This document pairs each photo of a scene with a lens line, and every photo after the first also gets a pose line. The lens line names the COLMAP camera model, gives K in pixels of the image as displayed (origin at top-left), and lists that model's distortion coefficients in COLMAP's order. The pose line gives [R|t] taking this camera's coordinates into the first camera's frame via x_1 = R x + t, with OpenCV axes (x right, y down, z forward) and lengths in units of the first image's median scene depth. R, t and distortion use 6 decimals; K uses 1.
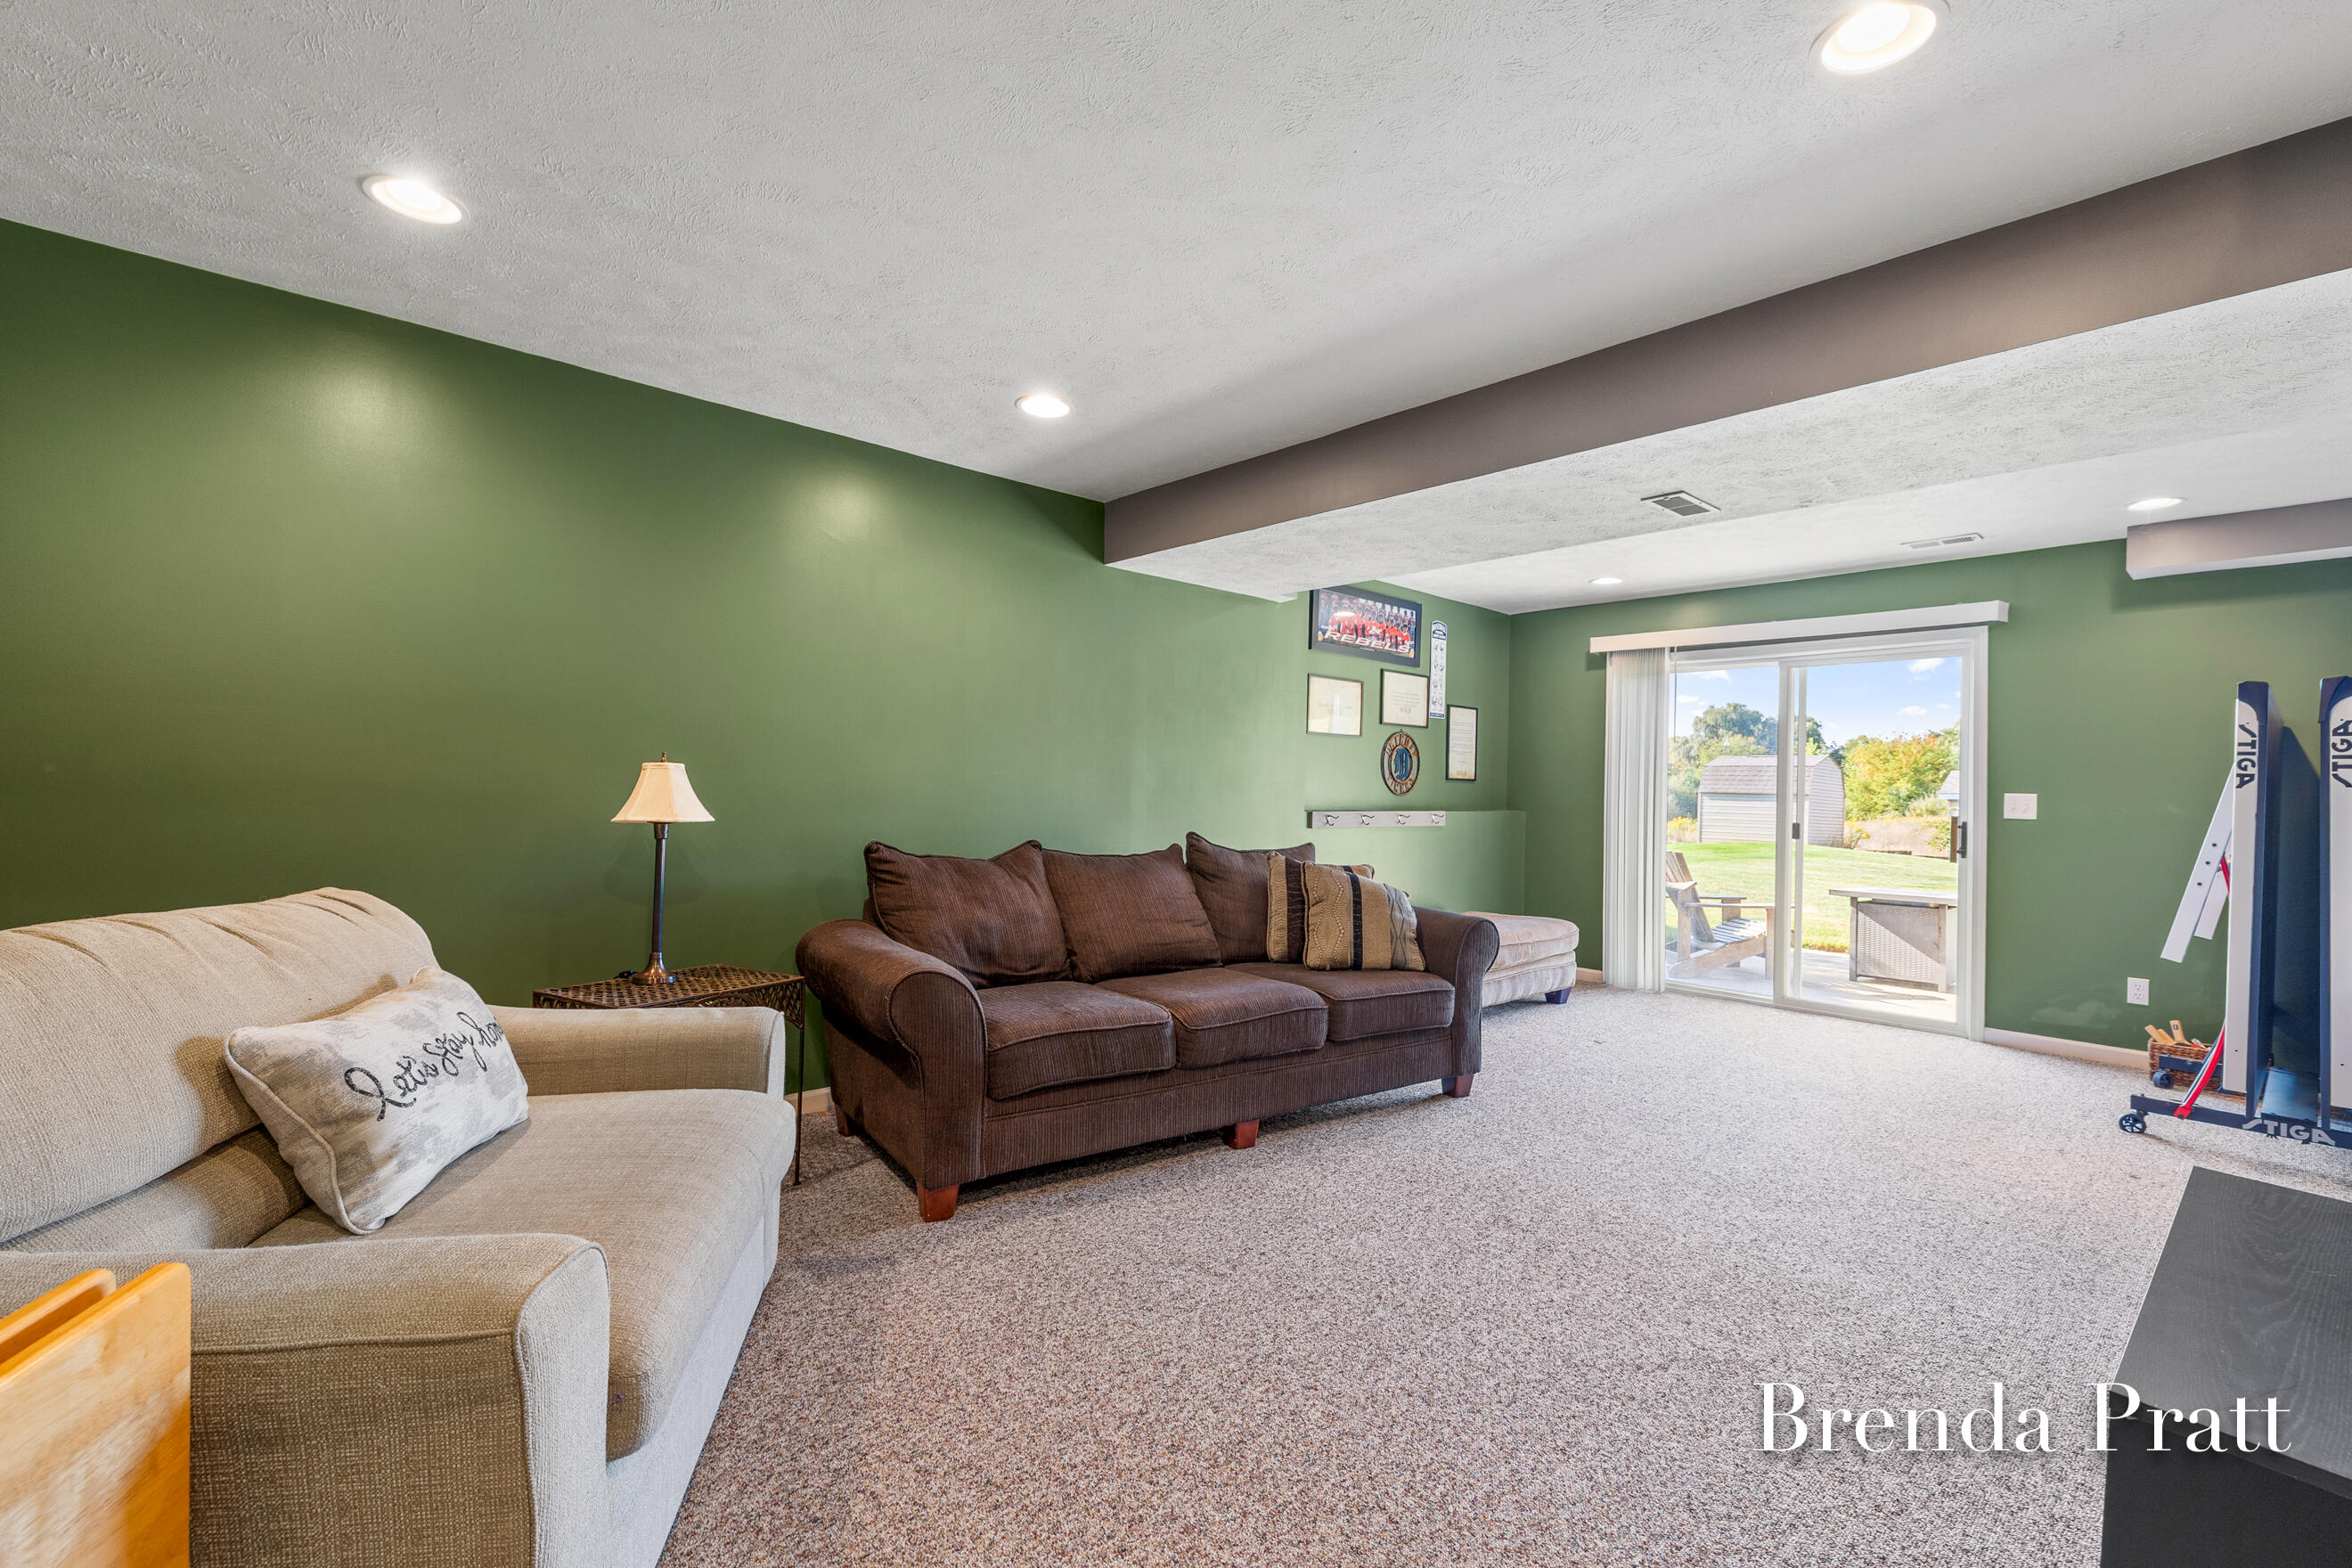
lens RADIAL K [[1032.3, 0, 1172.3], [0, 1032.3, 784.6], [0, 0, 1]] dist [0.001191, 0.000009]
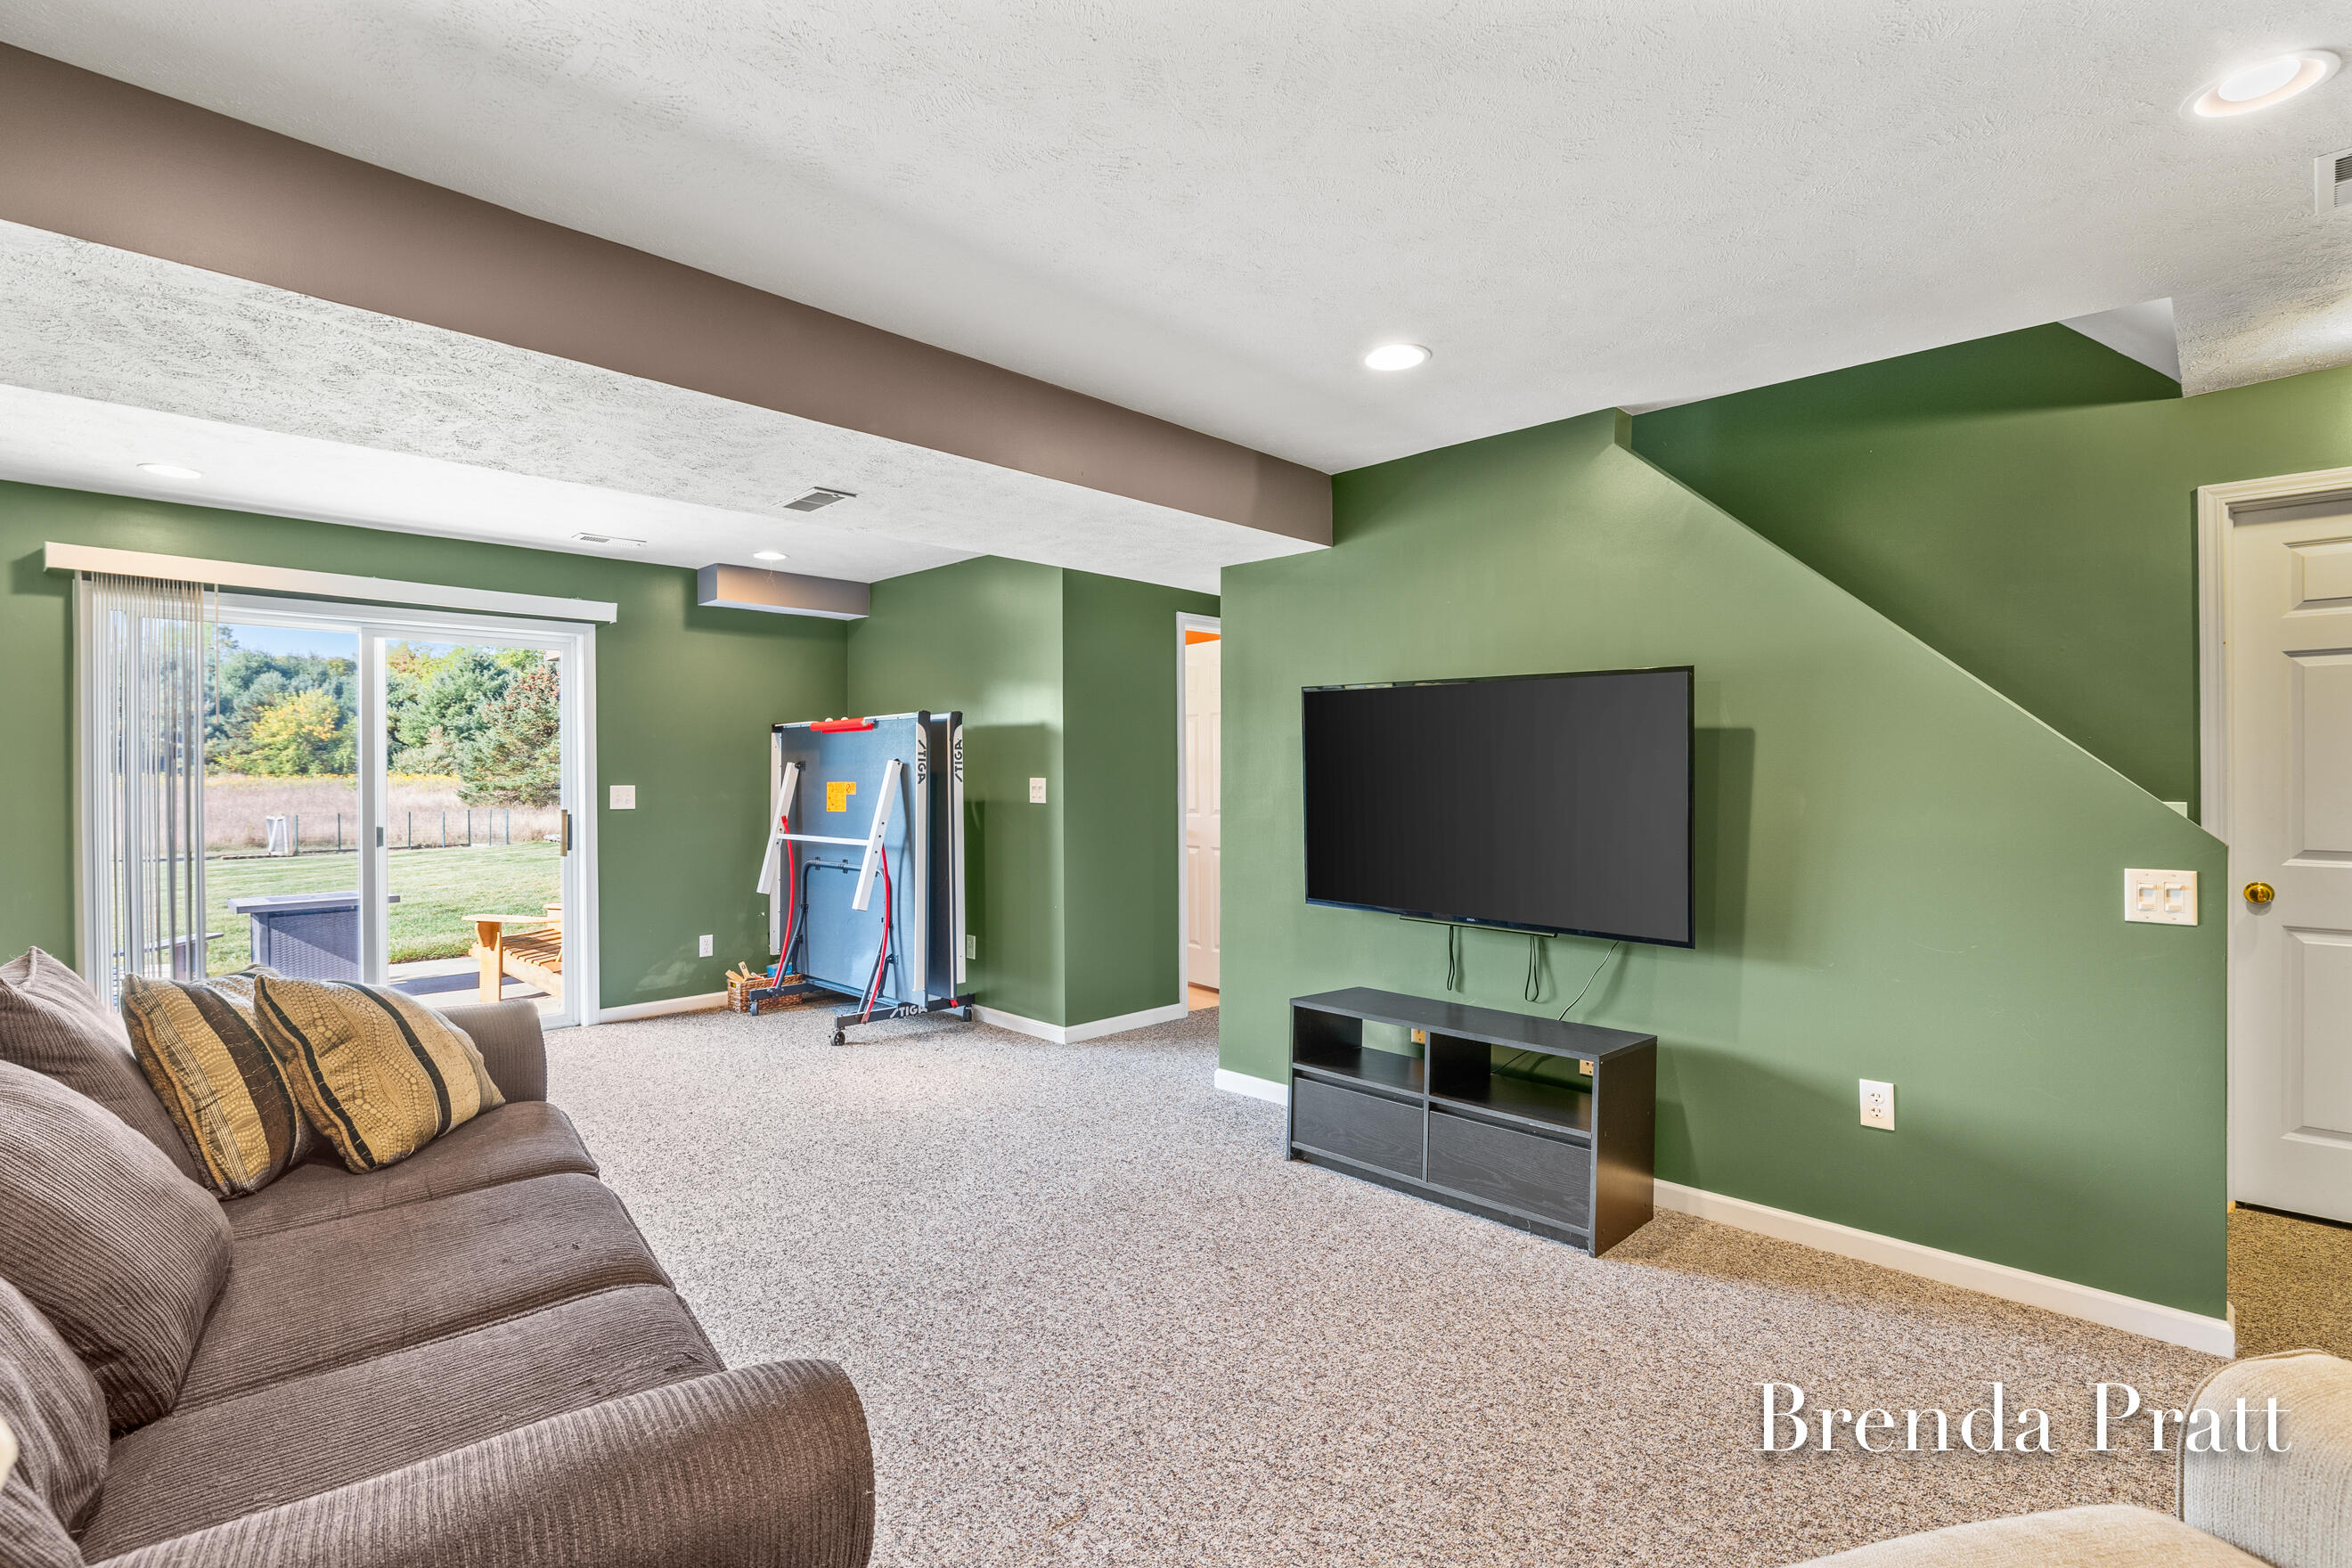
lens RADIAL K [[1113.9, 0, 1173.9], [0, 1113.9, 773.9], [0, 0, 1]] dist [-0.016115, 0.000060]
pose [[-0.082708, -0.022471, 0.996320, -0.413357], [-0.003697, 0.999746, 0.022242, -0.034097], [-0.996567, -0.001844, -0.082770, 0.570073]]
